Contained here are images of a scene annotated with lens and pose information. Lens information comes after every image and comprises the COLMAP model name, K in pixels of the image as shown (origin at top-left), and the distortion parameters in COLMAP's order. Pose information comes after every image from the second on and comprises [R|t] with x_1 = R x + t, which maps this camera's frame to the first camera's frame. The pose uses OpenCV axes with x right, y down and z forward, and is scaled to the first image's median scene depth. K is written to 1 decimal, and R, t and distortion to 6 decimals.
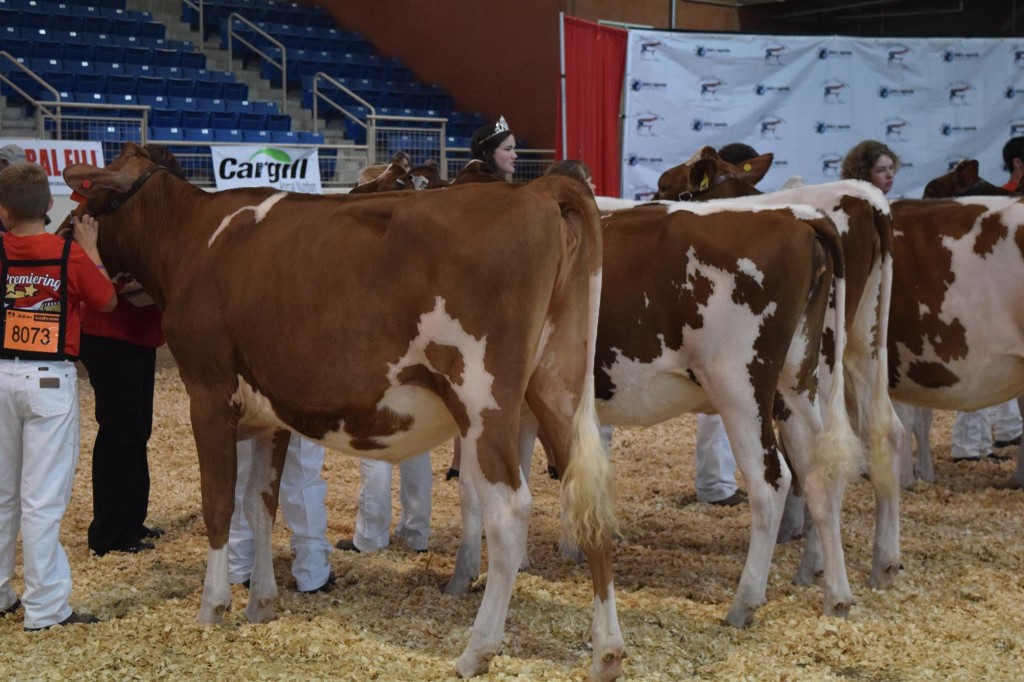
lens RADIAL K [[2020.3, 0, 506.2], [0, 2020.3, 331.4], [0, 0, 1]] dist [0.052528, 0.000000]
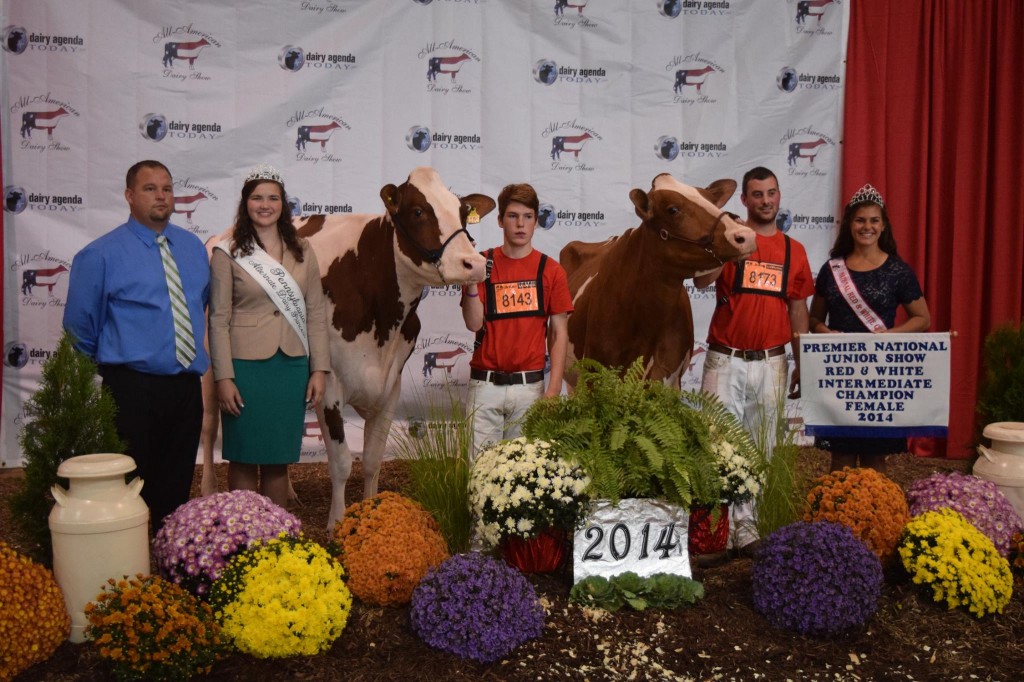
lens RADIAL K [[1068.5, 0, 510.4], [0, 1068.5, 359.2], [0, 0, 1]] dist [-0.056127, 0.000000]
pose [[0.998308, 0.000253, 0.058140, 0.162144], [-0.001202, 0.999867, 0.016286, -0.050648], [-0.058128, -0.016329, 0.998176, 0.734724]]
